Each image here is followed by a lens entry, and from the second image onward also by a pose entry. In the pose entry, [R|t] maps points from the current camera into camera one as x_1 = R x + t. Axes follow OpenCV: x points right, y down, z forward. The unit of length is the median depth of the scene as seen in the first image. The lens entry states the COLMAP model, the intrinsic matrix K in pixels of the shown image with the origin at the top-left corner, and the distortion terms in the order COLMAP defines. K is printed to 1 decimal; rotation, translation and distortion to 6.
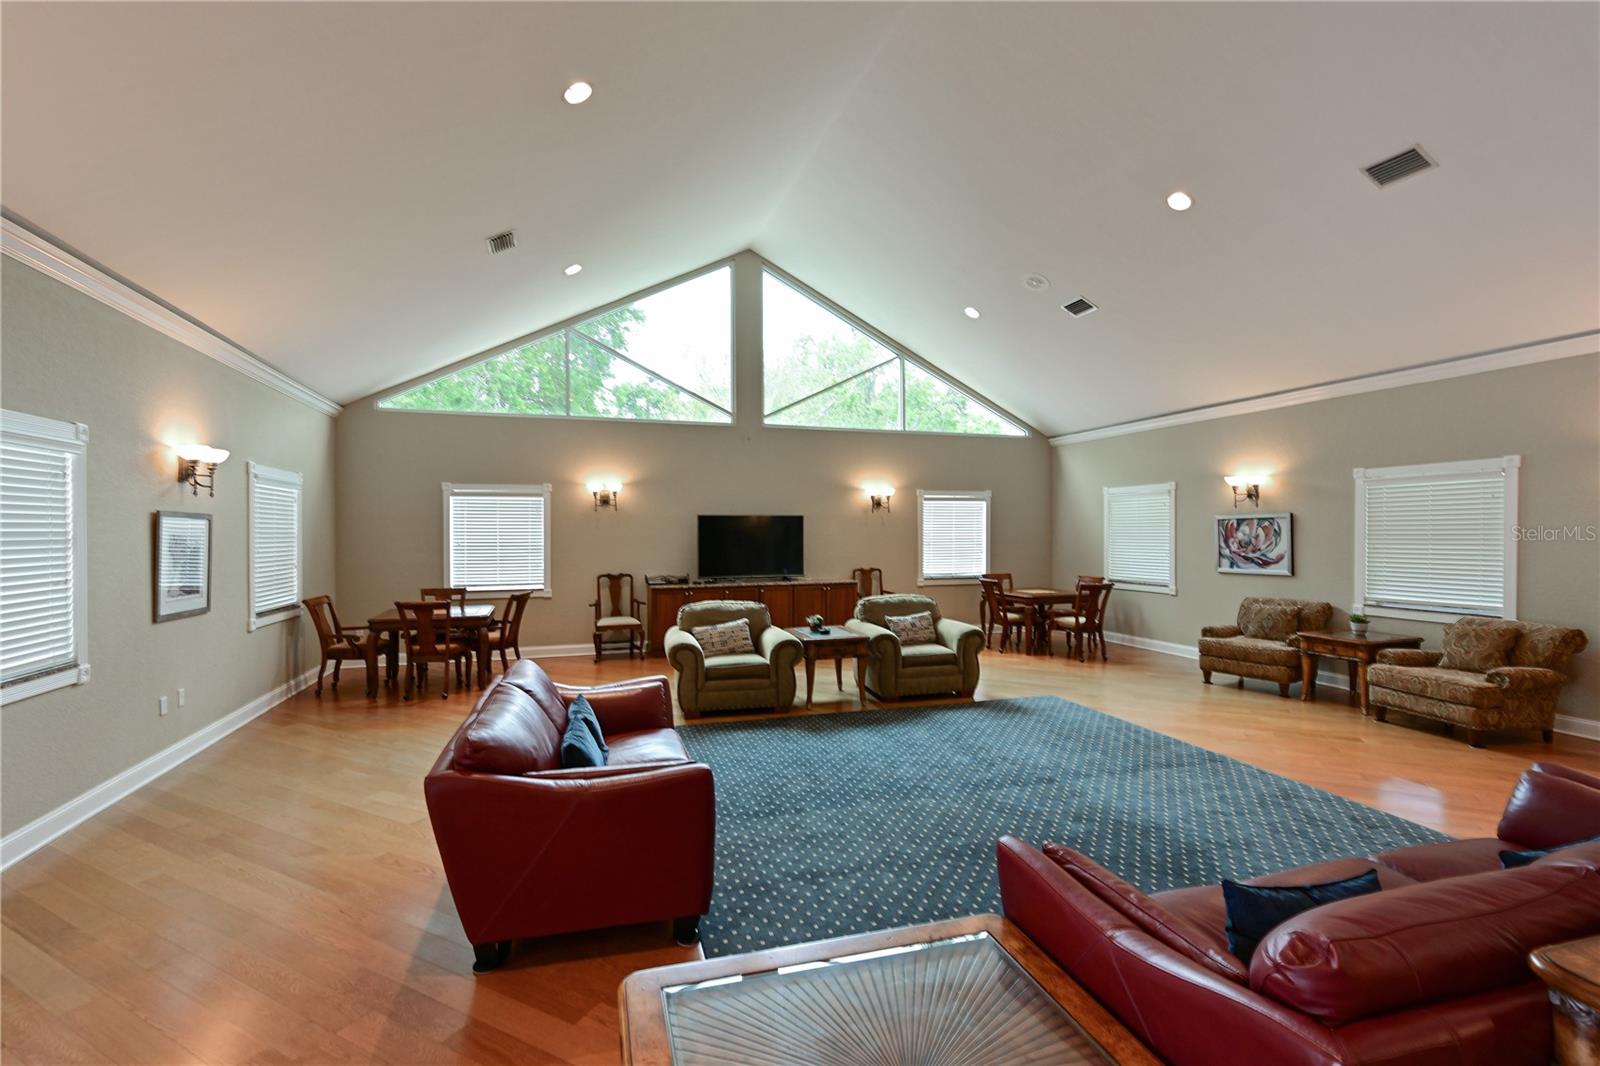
lens RADIAL K [[693.2, 0, 796.0], [0, 693.2, 515.7], [0, 0, 1]] dist [-0.001075, 0.000100]
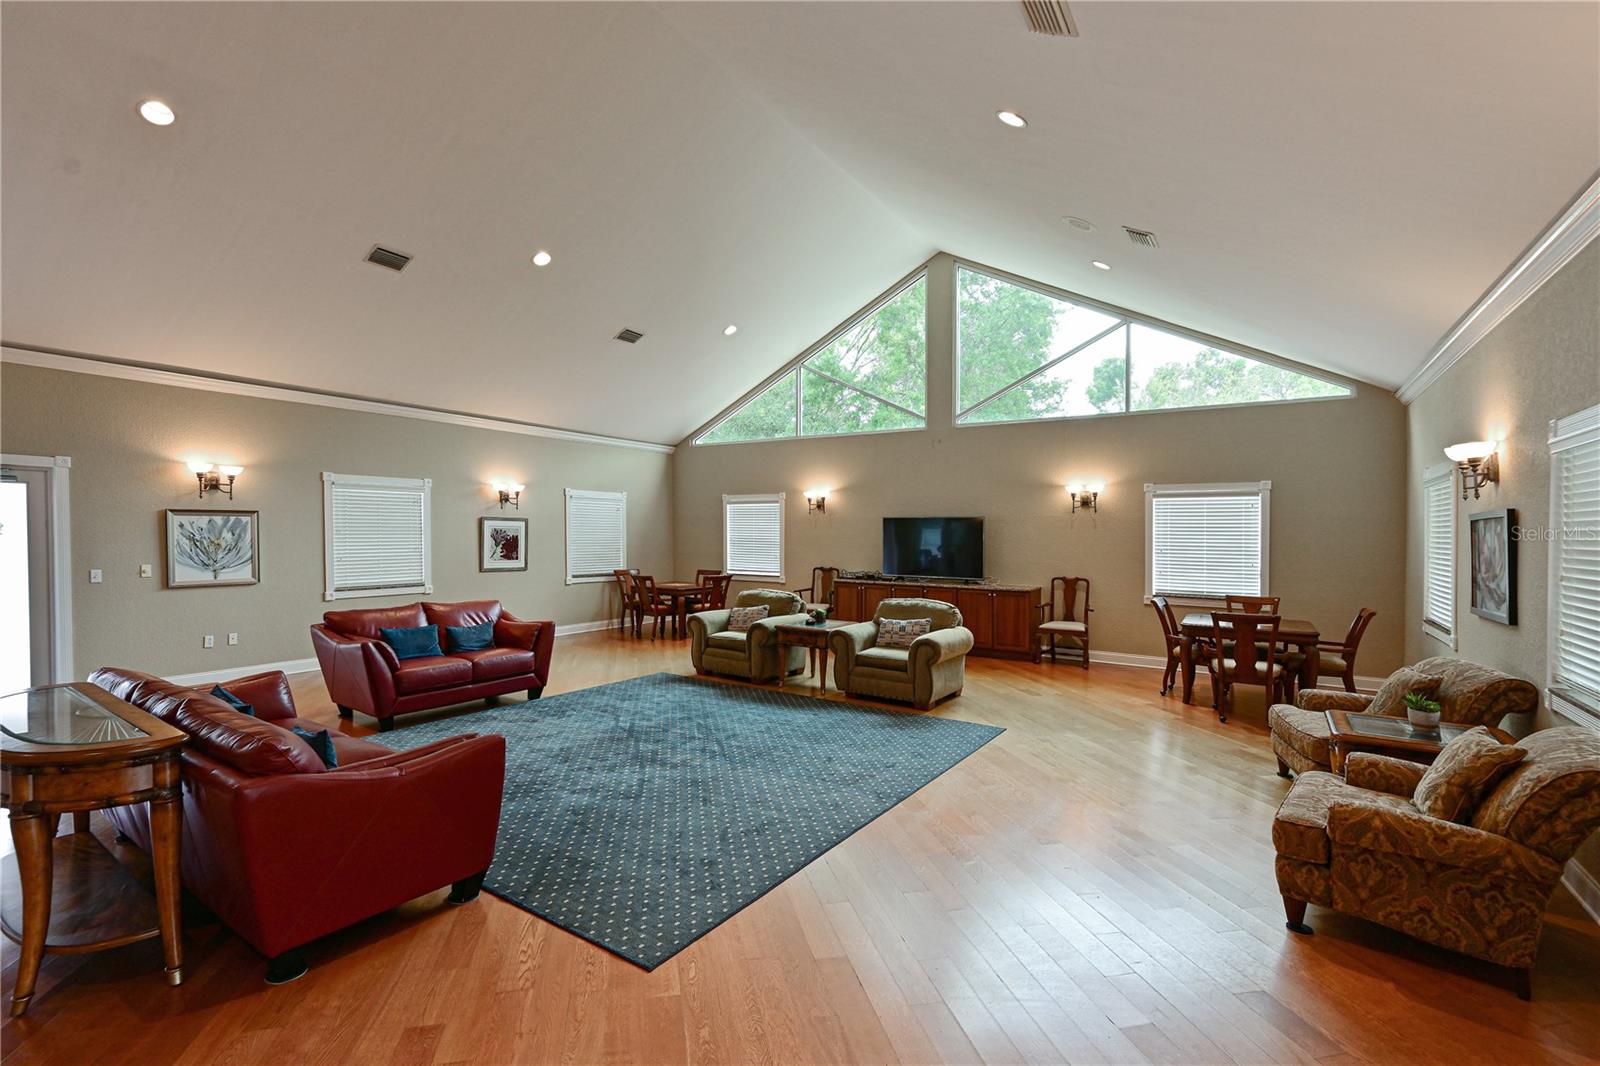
lens RADIAL K [[709.3, 0, 800.0], [0, 709.3, 533.0], [0, 0, 1]] dist [-0.001285, -0.000051]
pose [[0.642134, 0.012093, -0.766497, 0.627120], [0.003881, 0.999811, 0.019025, 0.002233], [0.766583, -0.015191, 0.641966, 0.187281]]
